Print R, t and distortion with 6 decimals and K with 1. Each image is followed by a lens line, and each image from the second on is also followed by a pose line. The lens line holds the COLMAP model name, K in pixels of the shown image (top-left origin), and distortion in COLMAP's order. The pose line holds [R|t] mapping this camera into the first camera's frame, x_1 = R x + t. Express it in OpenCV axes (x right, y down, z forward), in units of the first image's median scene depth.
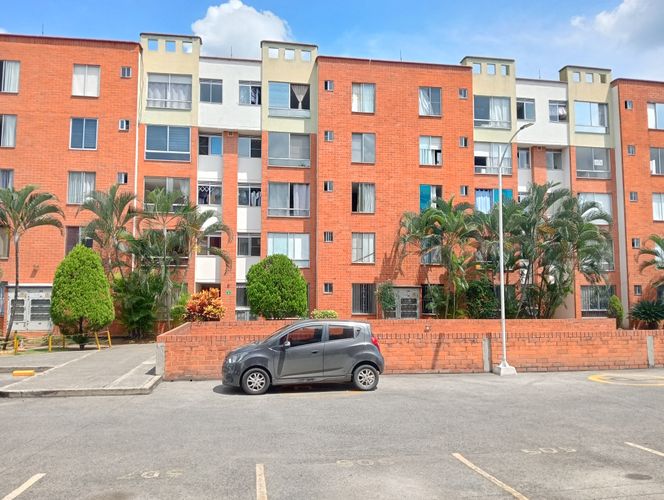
lens RADIAL K [[564.3, 0, 332.0], [0, 564.3, 250.0], [0, 0, 1]] dist [0.106896, -0.250688]
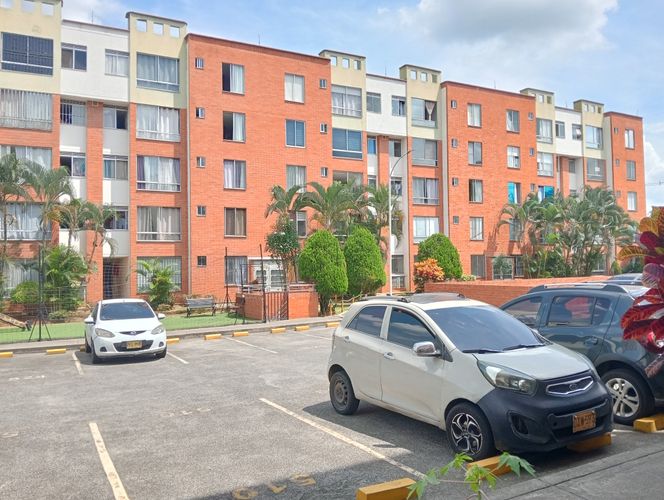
lens RADIAL K [[536.9, 0, 332.0], [0, 536.9, 250.0], [0, 0, 1]] dist [0.105384, -0.224871]
pose [[0.949466, -0.008249, 0.313761, -0.636089], [-0.006803, 0.998879, 0.046850, -0.009498], [-0.313795, -0.046617, 0.948346, -0.109179]]
